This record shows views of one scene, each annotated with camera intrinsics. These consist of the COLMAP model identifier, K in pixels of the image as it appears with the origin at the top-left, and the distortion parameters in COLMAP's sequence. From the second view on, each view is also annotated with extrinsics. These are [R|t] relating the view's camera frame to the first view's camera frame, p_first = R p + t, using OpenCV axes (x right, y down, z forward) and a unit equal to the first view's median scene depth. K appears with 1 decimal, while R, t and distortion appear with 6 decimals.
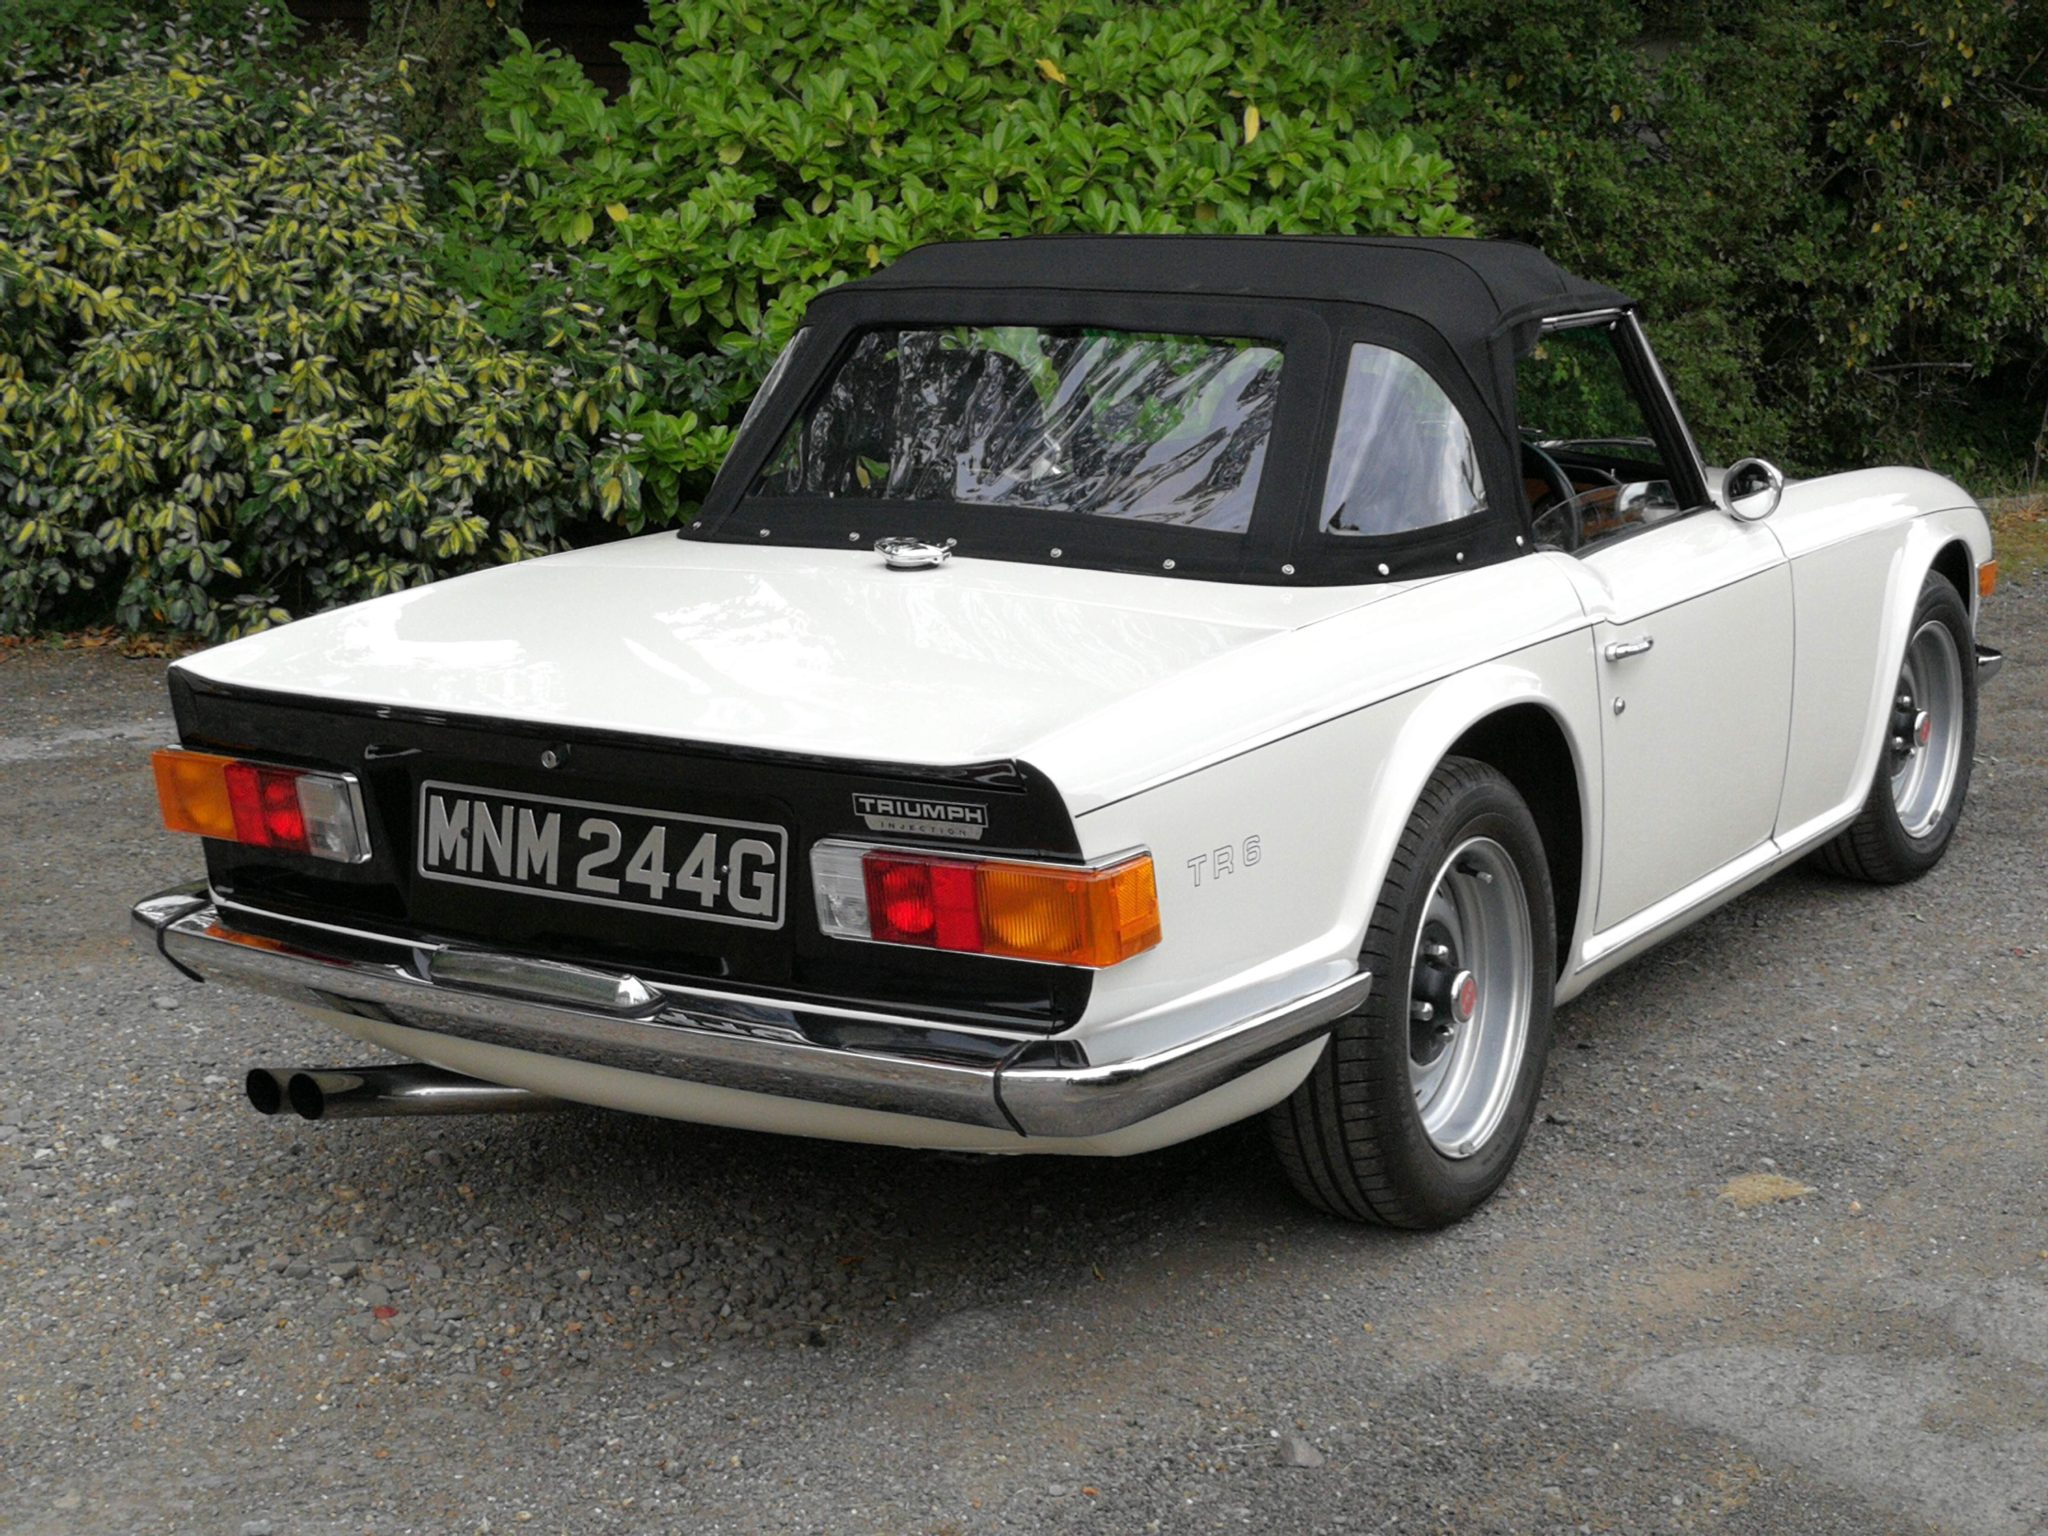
lens RADIAL K [[3061.1, 0, 1030.2], [0, 3061.1, 768.1], [0, 0, 1]] dist [0.091637, 0.000000]
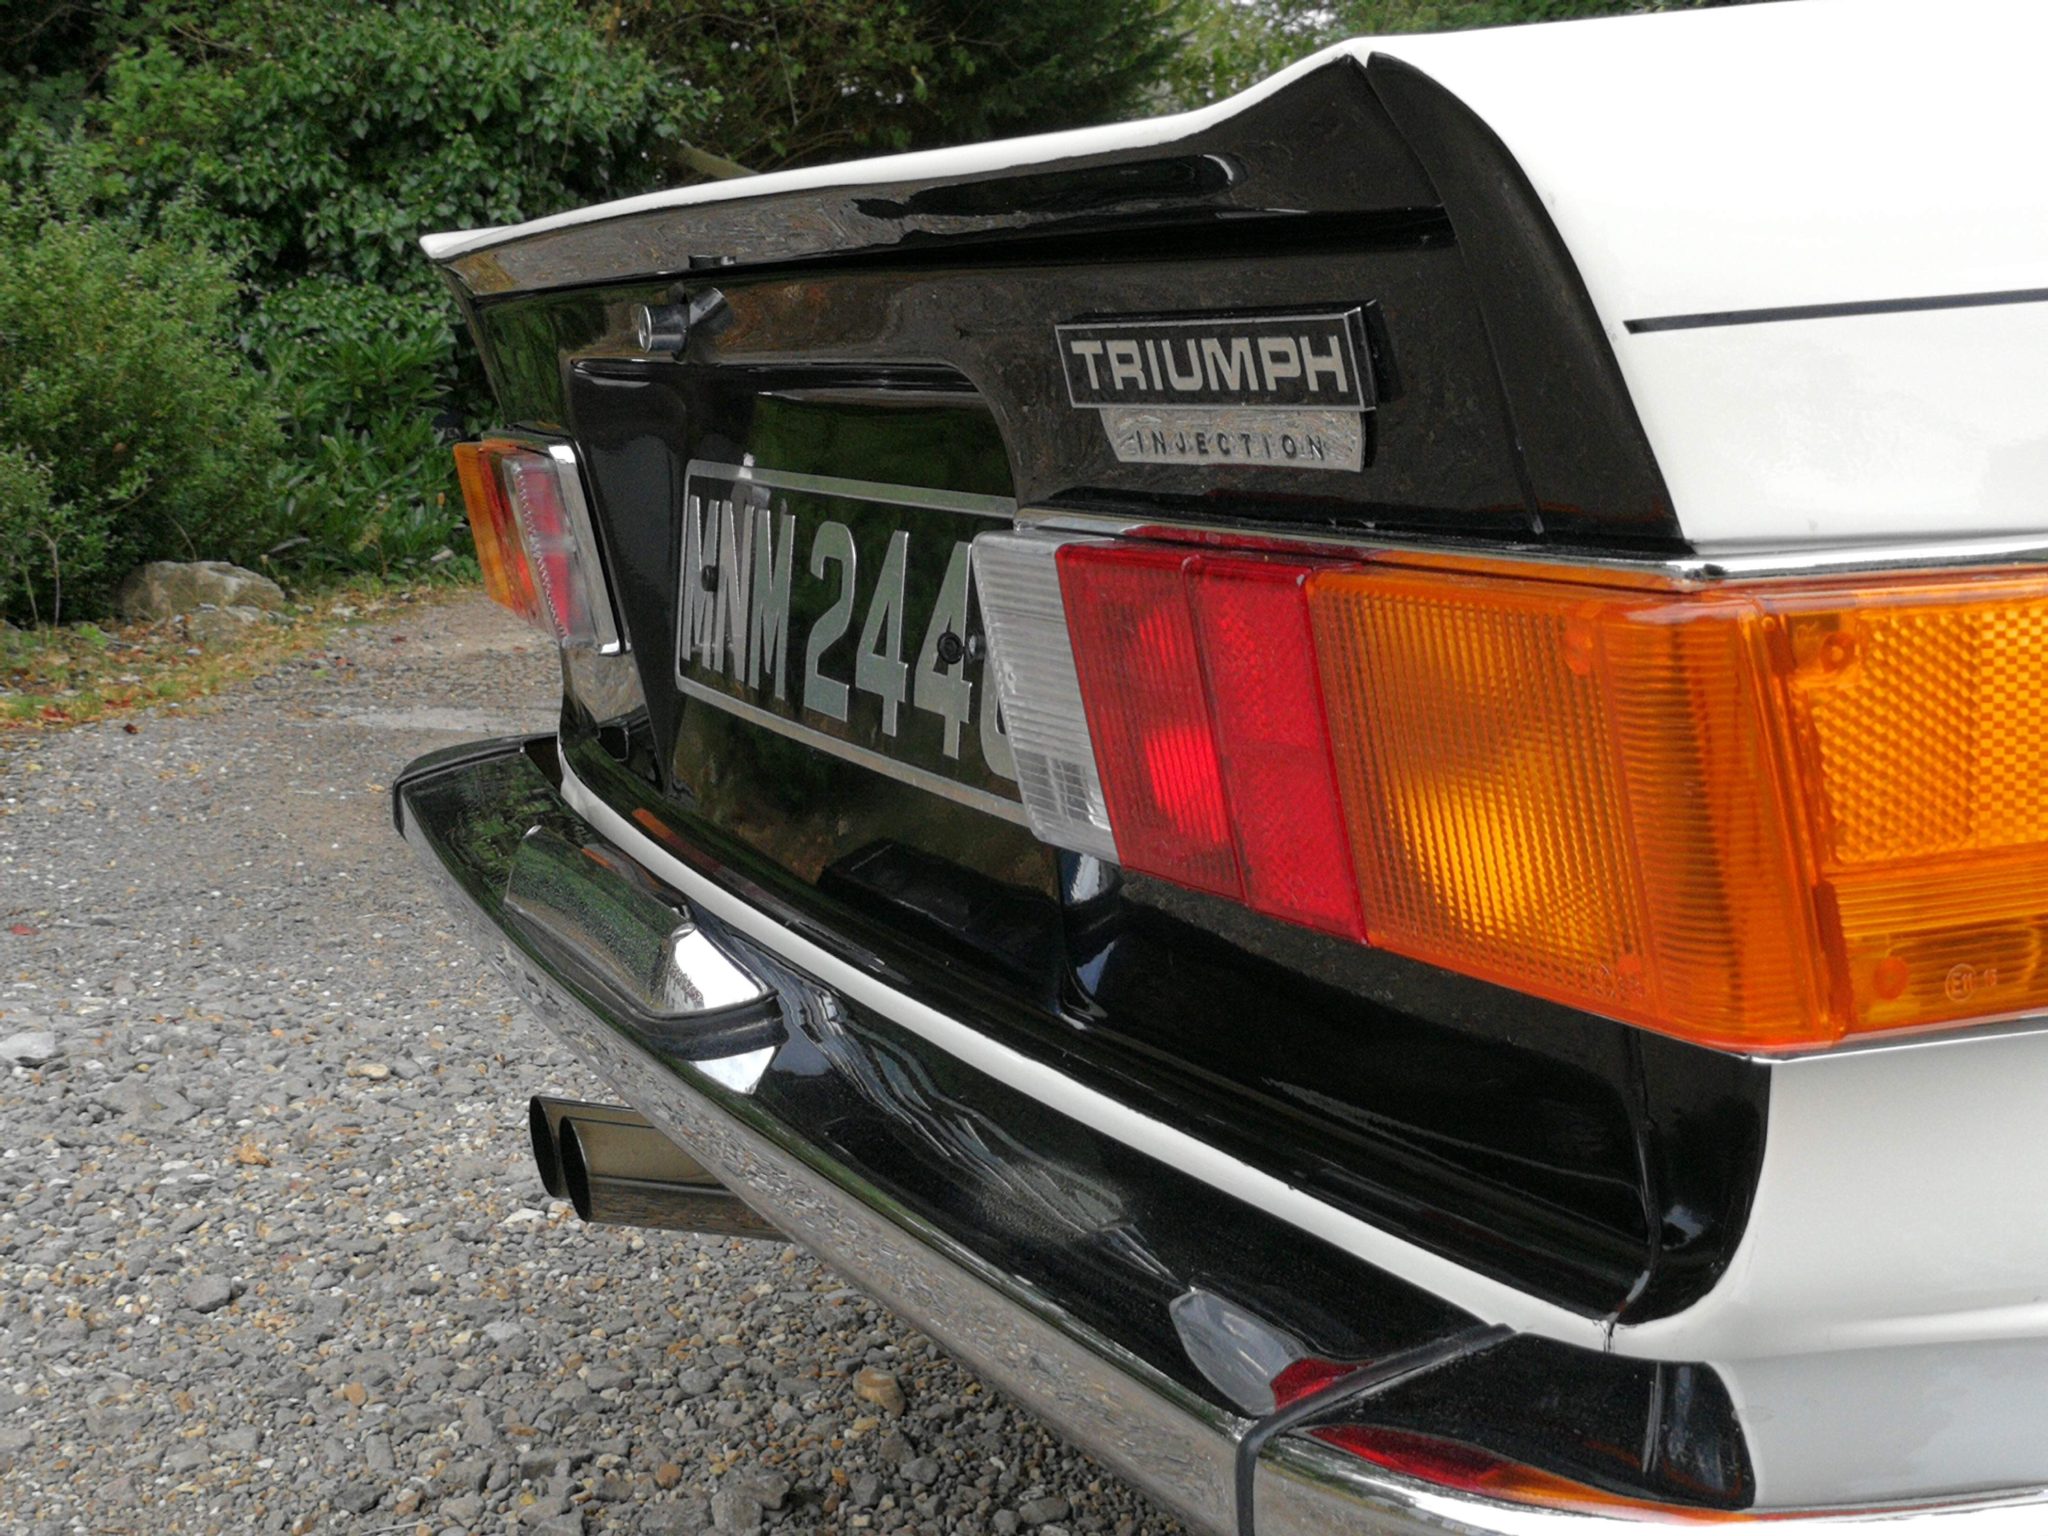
lens RADIAL K [[3061.1, 0, 1016.1], [0, 3061.1, 762.7], [0, 0, 1]] dist [0.091637, 0.000000]
pose [[0.772809, 0.061260, -0.631675, 0.117487], [-0.087922, 0.996067, -0.010967, 0.051219], [0.628518, 0.064014, 0.775156, 0.786642]]
